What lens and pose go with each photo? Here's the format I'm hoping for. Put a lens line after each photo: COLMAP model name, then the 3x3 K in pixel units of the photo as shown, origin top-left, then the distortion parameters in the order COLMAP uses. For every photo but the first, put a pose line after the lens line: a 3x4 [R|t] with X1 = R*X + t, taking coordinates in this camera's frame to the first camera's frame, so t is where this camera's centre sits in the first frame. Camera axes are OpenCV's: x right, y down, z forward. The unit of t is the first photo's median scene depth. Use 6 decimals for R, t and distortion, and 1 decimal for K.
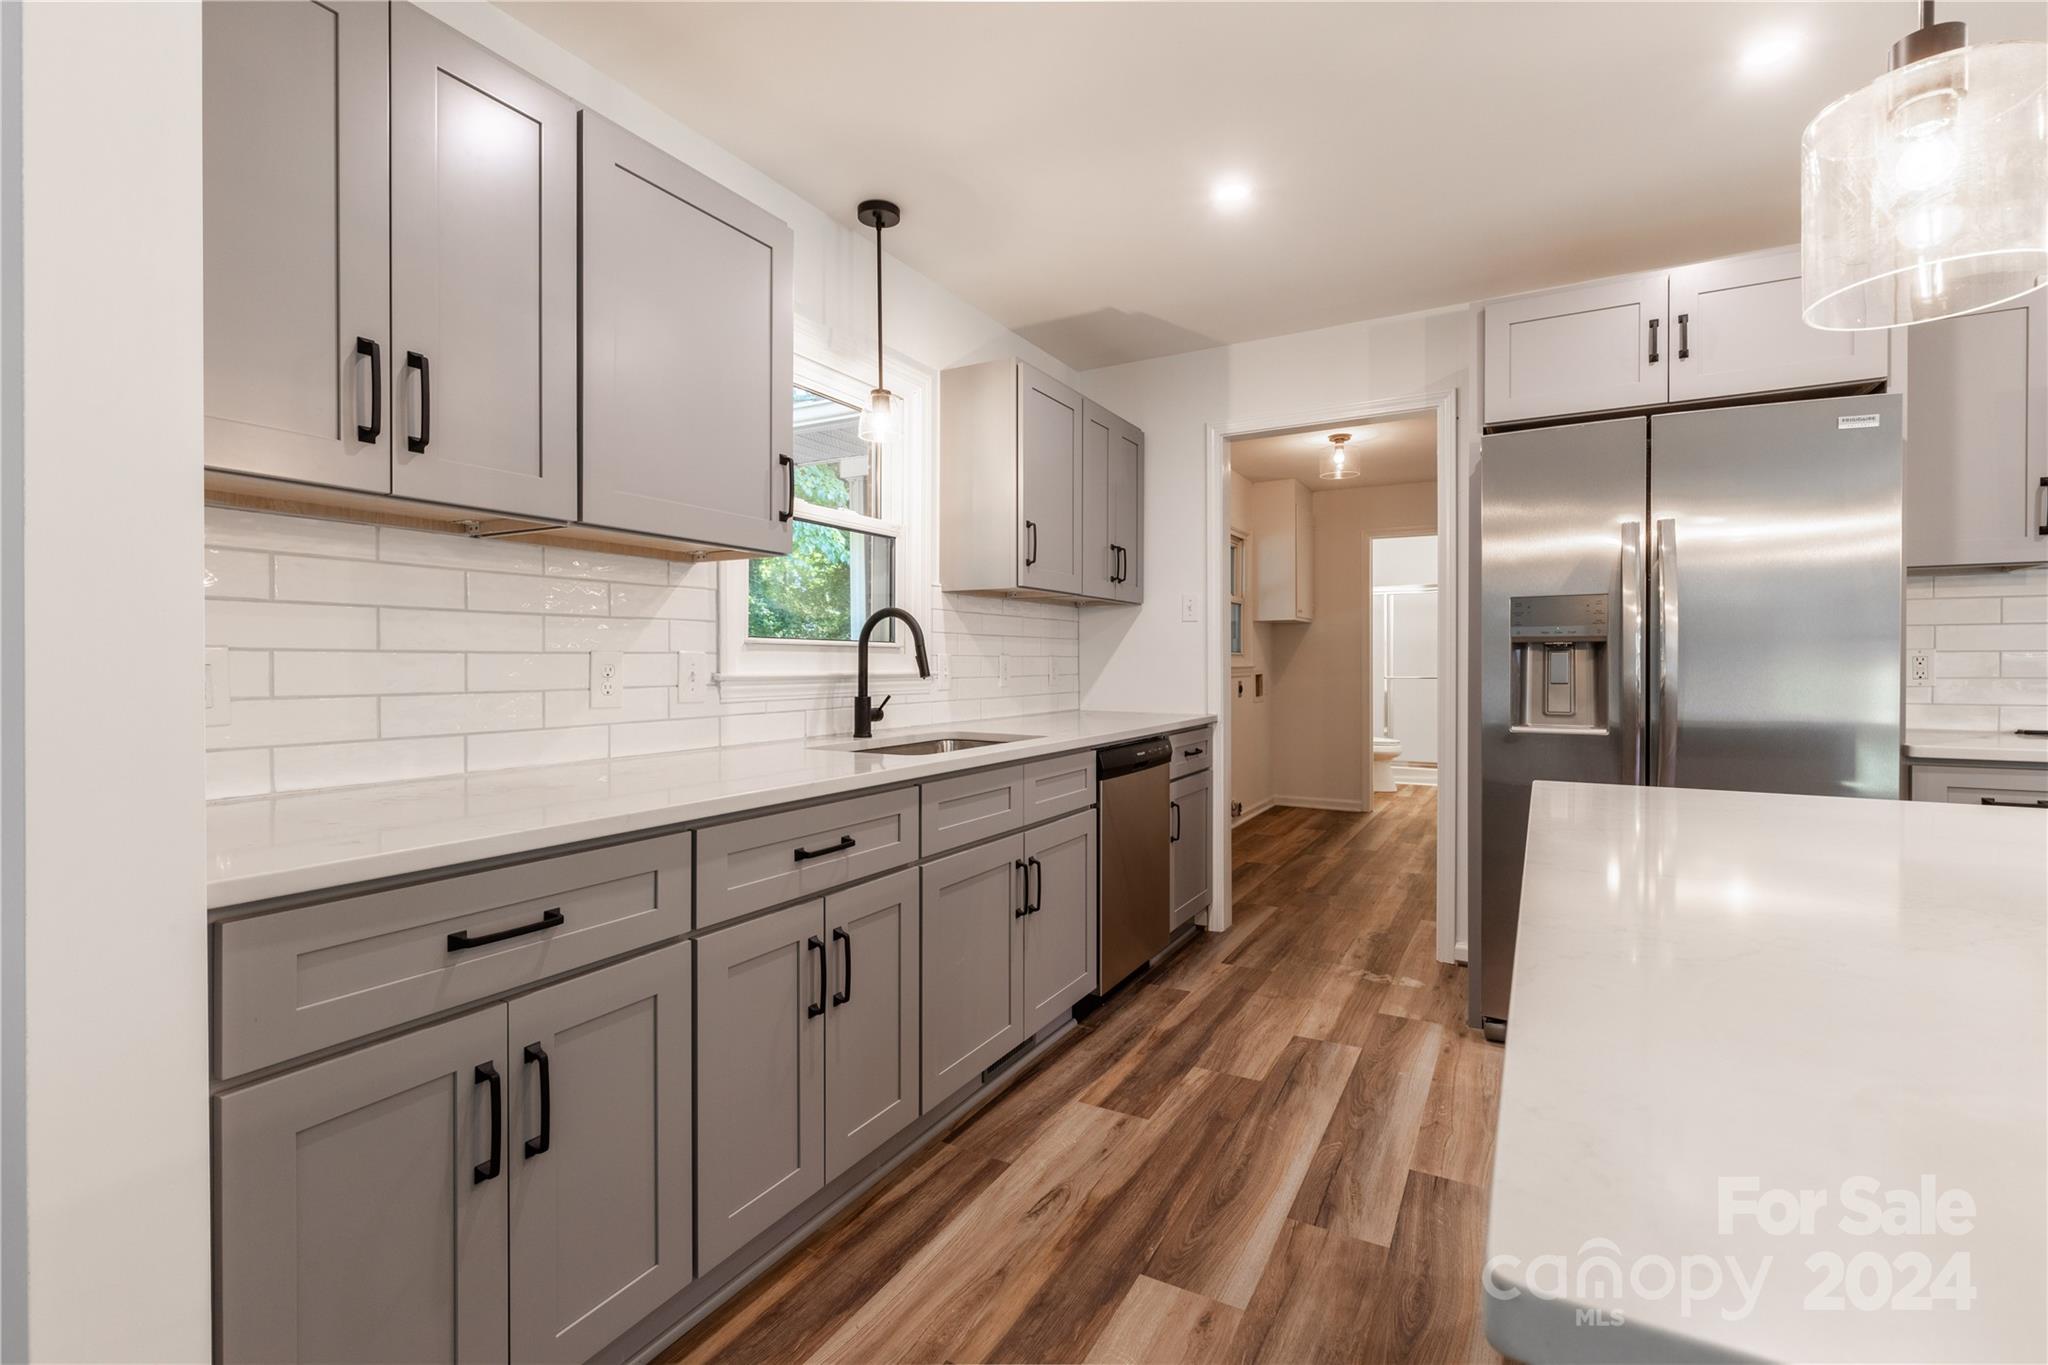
lens RADIAL K [[916.6, 0, 1032.5], [0, 916.6, 654.7], [0, 0, 1]] dist [0.002389, -0.000214]
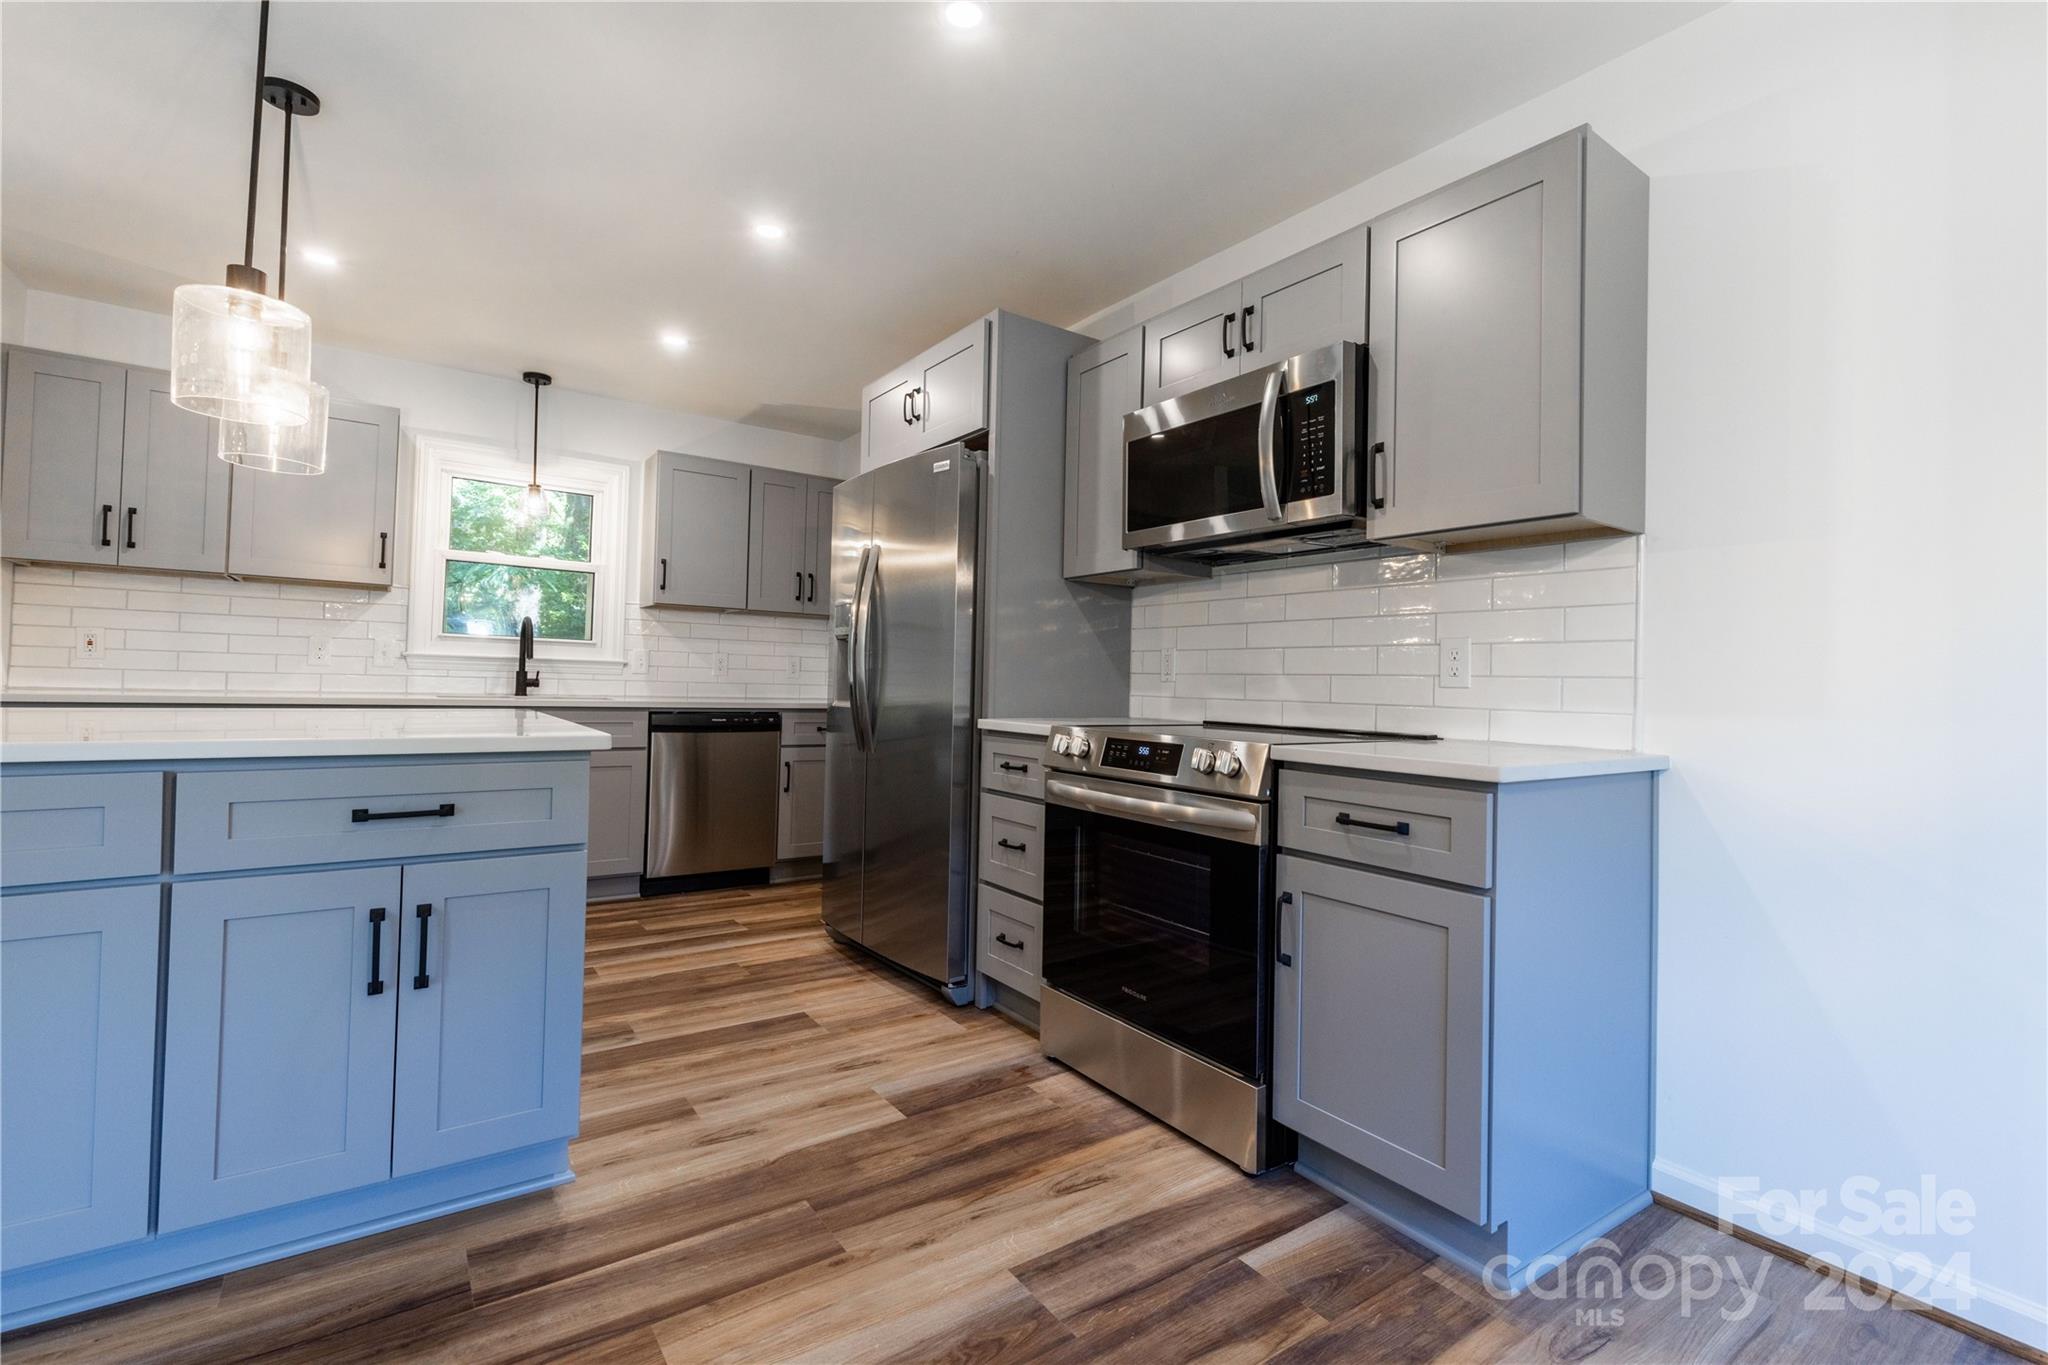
lens RADIAL K [[916.6, 0, 1022.5], [0, 916.6, 669.7], [0, 0, 1]] dist [0.002389, -0.000214]
pose [[0.897378, 0.020181, -0.440802, 1.354905], [-0.025992, 0.999637, -0.007148, 0.031709], [0.440497, 0.017872, 0.897576, -0.078895]]
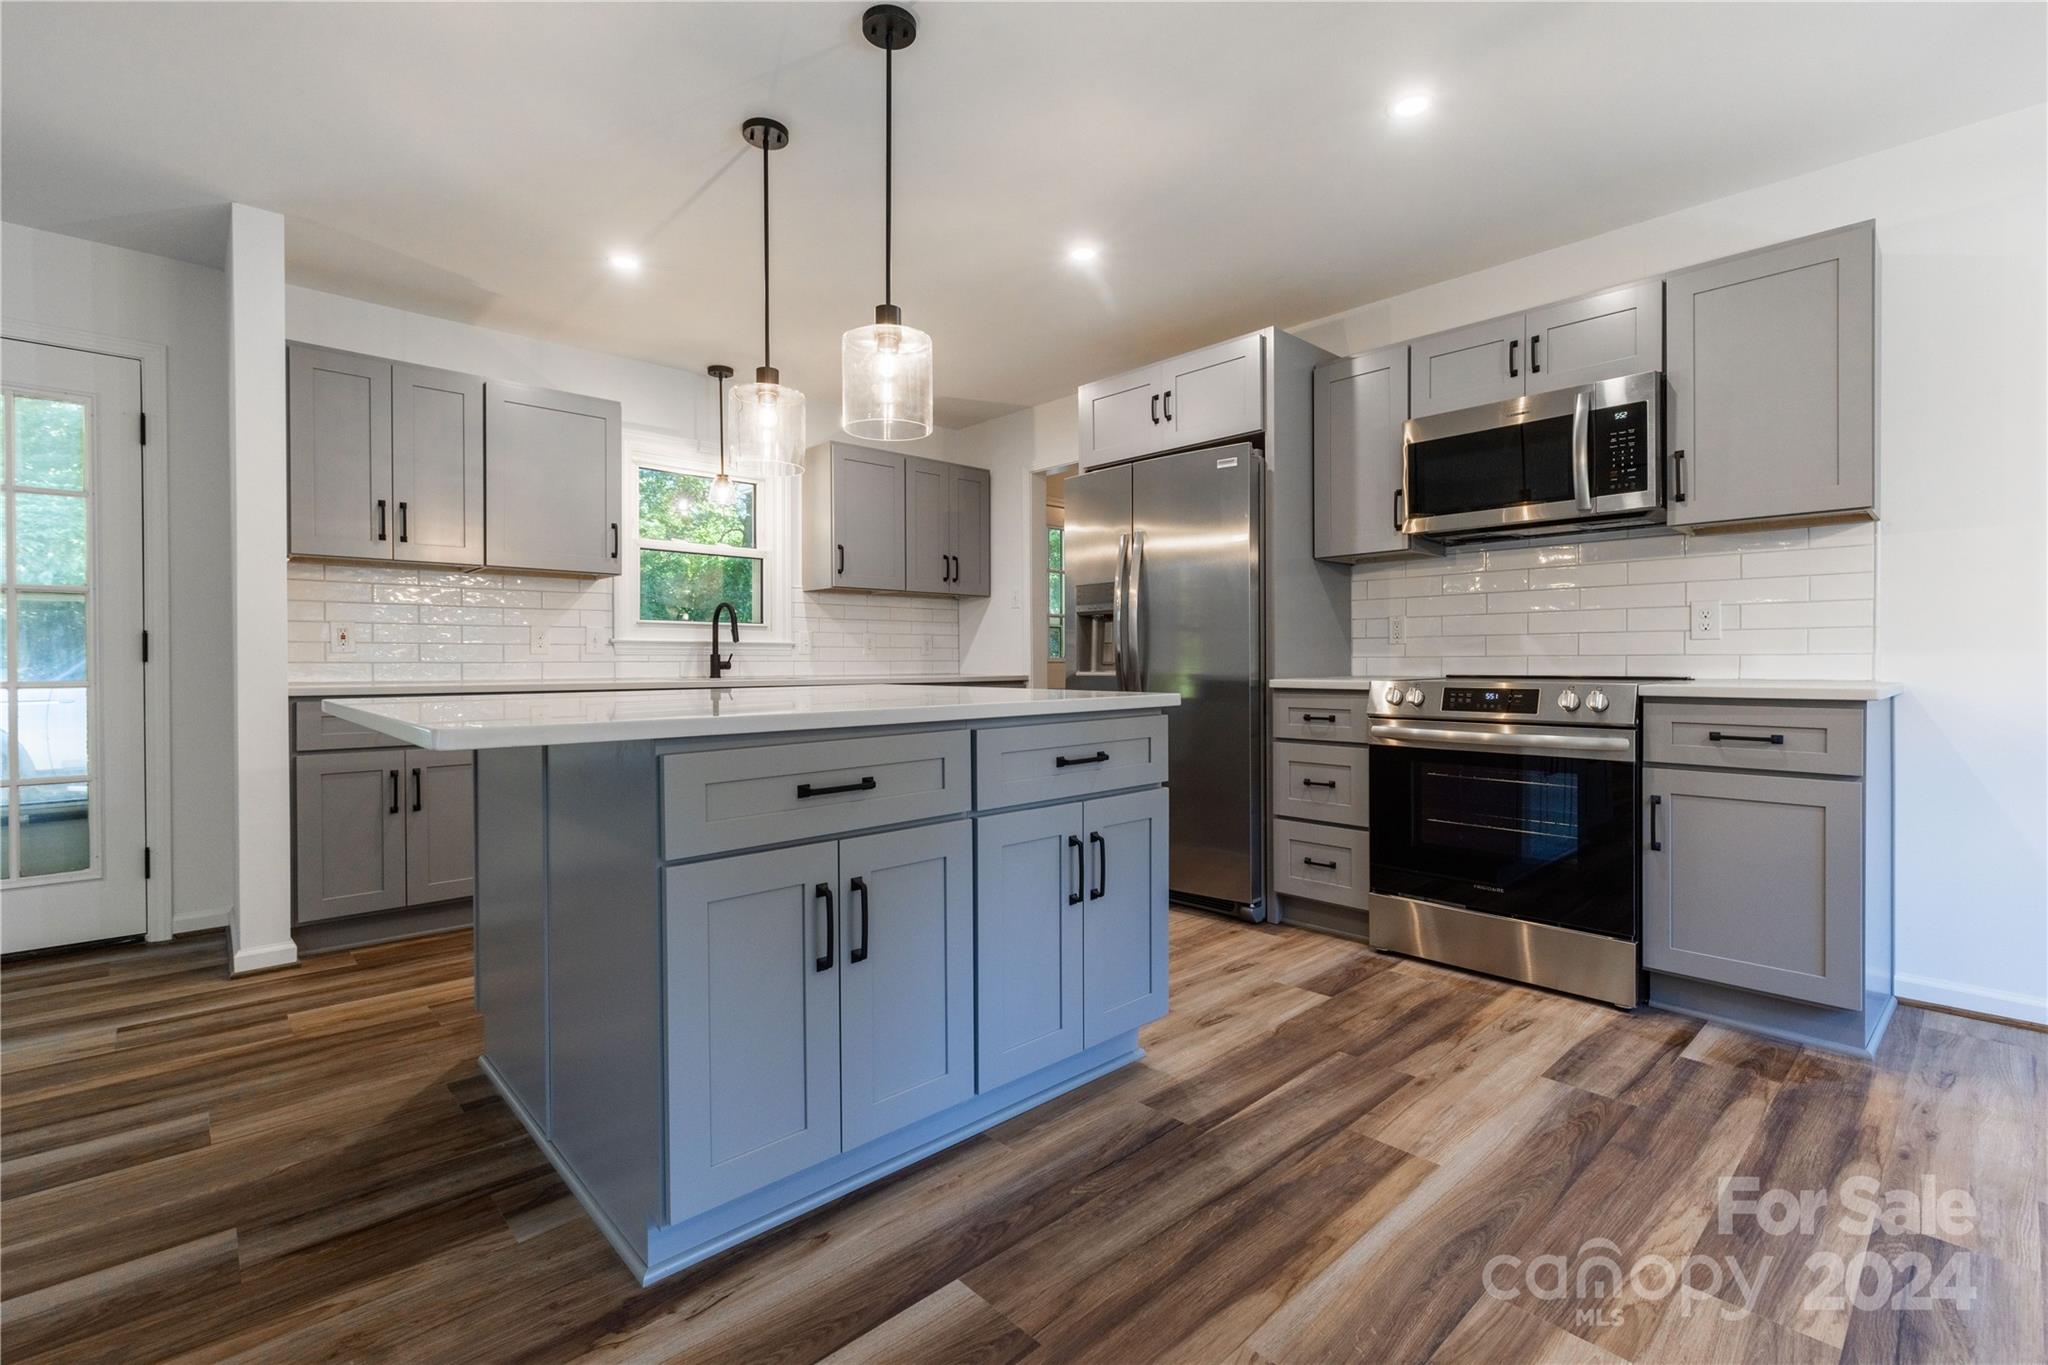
lens RADIAL K [[916.6, 0, 1021.1], [0, 916.6, 671.8], [0, 0, 1]] dist [0.002389, -0.000214]
pose [[0.948829, 0.002904, -0.315778, 0.904372], [0.003617, 0.999792, 0.020062, 0.046122], [0.315770, -0.020177, 0.948621, -0.445789]]
